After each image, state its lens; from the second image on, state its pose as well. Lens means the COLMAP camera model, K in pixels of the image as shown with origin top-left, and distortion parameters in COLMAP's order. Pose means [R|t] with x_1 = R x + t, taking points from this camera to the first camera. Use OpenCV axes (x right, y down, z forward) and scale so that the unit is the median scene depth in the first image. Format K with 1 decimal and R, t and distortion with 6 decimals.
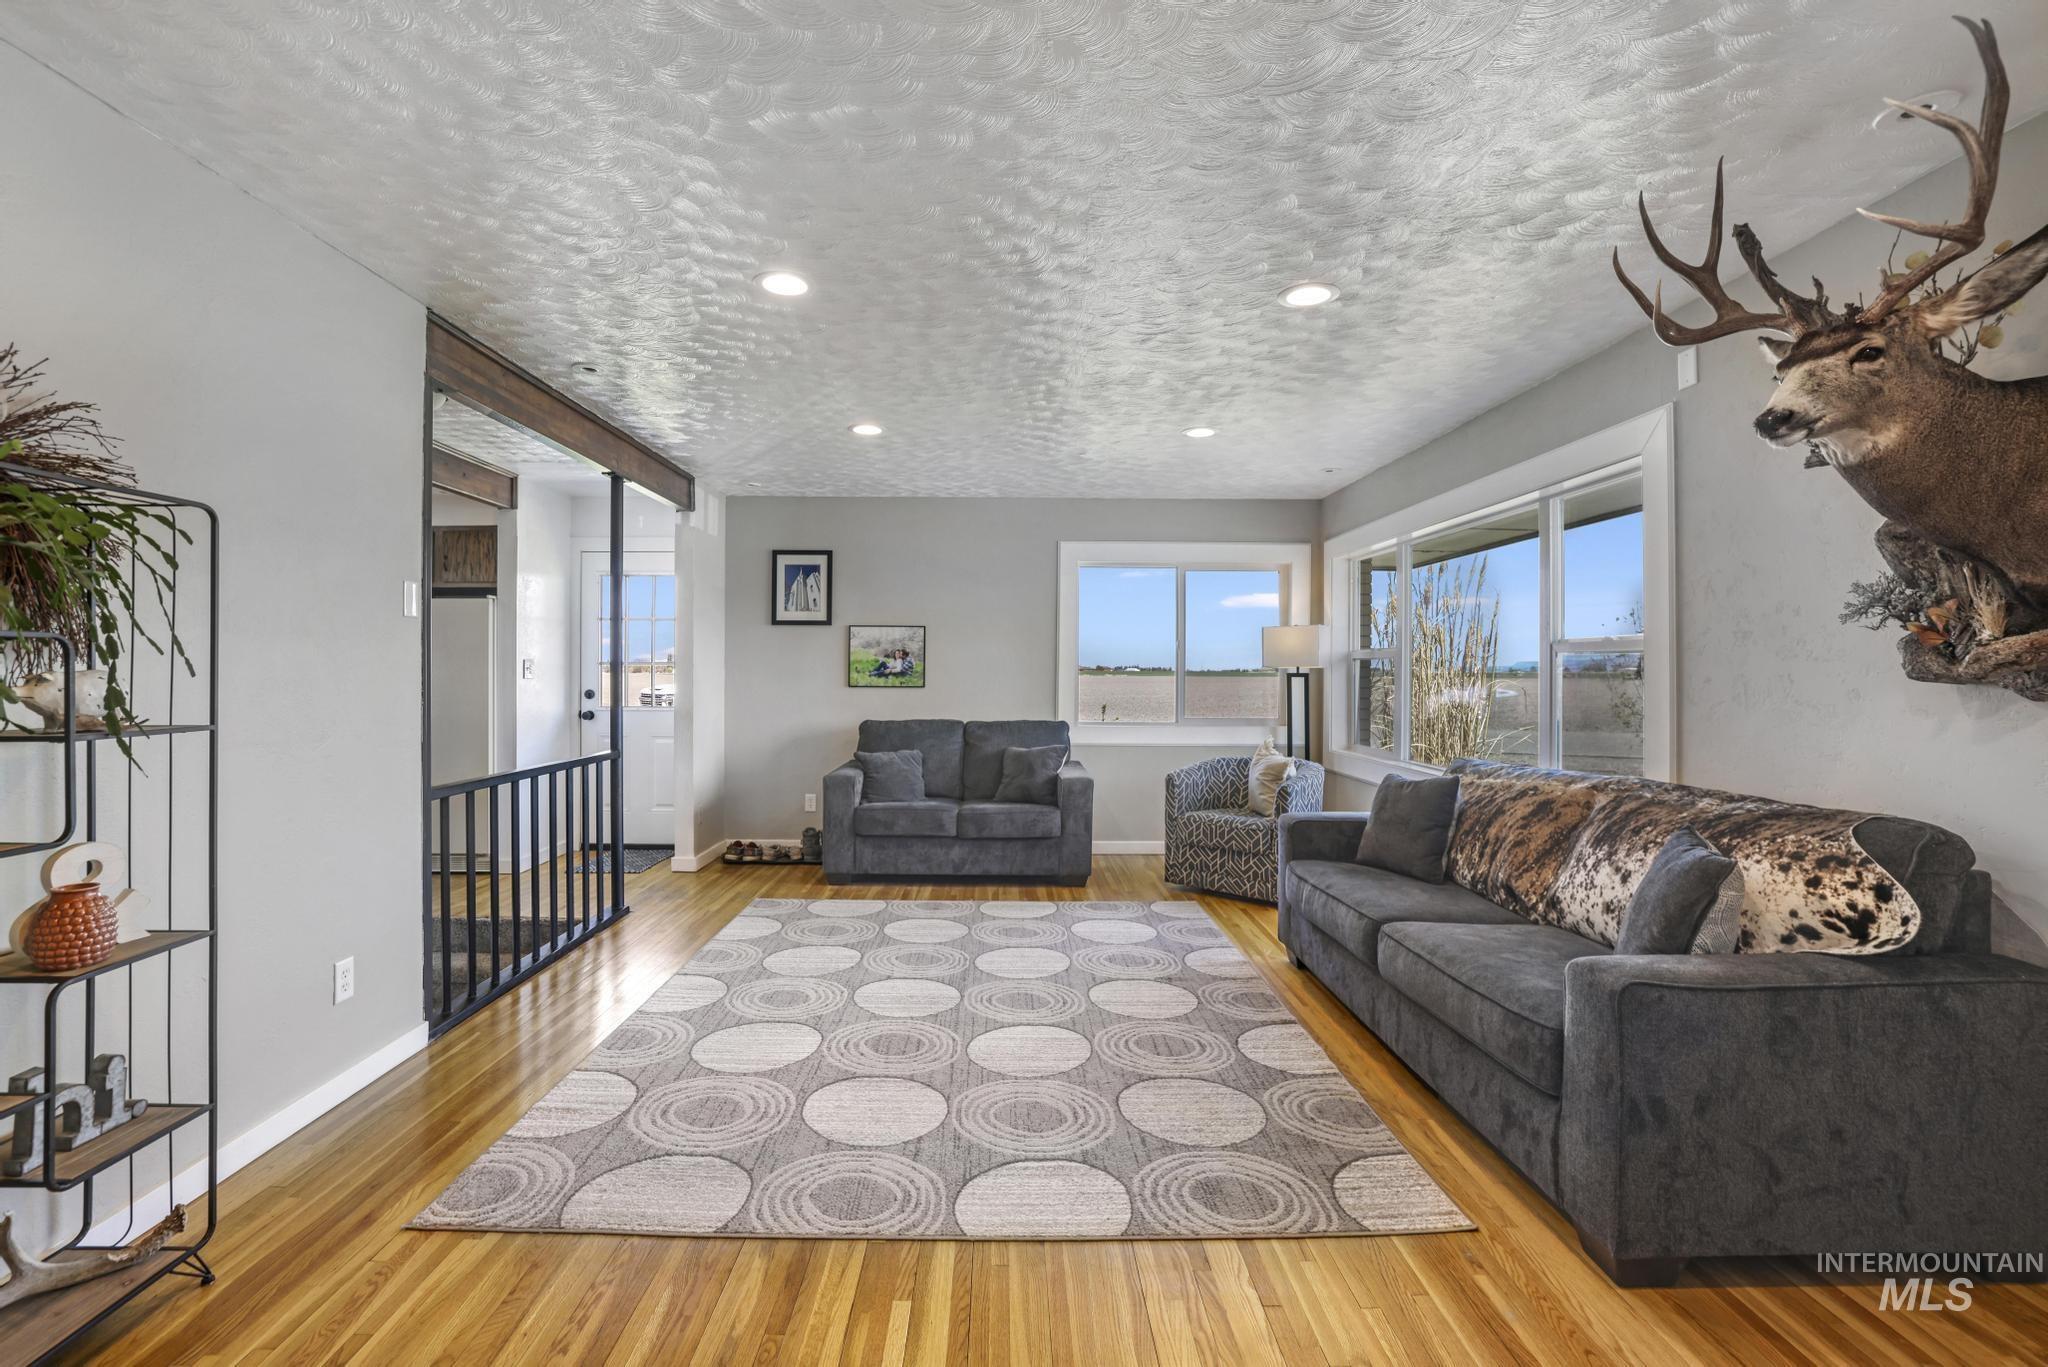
lens RADIAL K [[879.1, 0, 1012.1], [0, 879.1, 672.3], [0, 0, 1]] dist [0.000147, 0.000112]
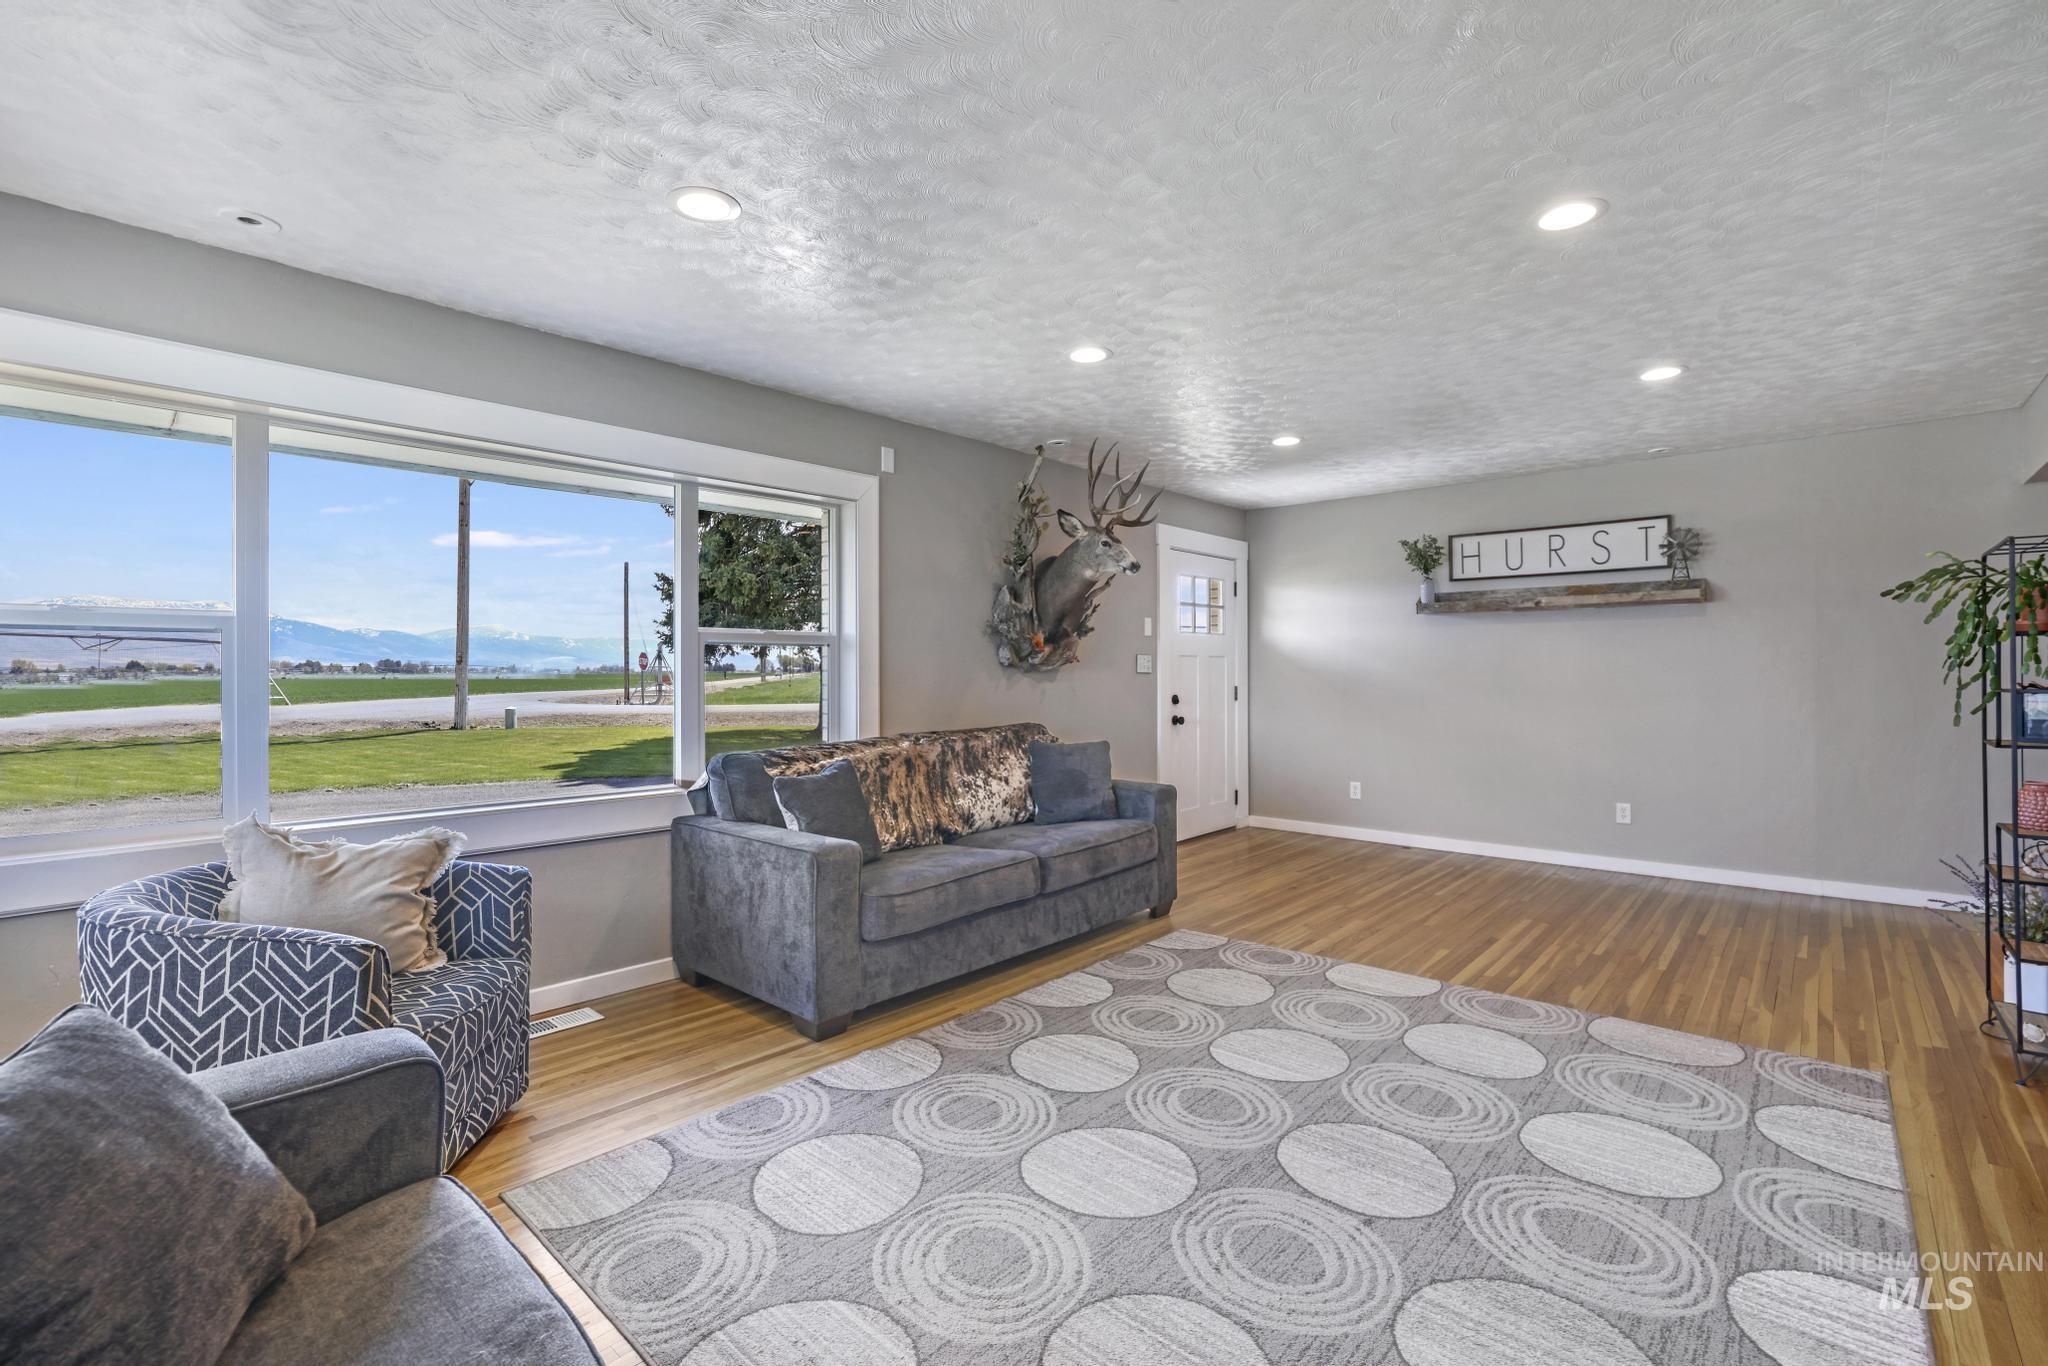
lens RADIAL K [[890.9, 0, 1053.8], [0, 890.9, 674.9], [0, 0, 1]] dist [0.000013, 0.000238]
pose [[-0.743863, 0.002552, 0.668327, -0.471930], [0.004374, 0.999990, 0.001049, 0.023835], [-0.668318, 0.003703, -0.743867, 2.008969]]
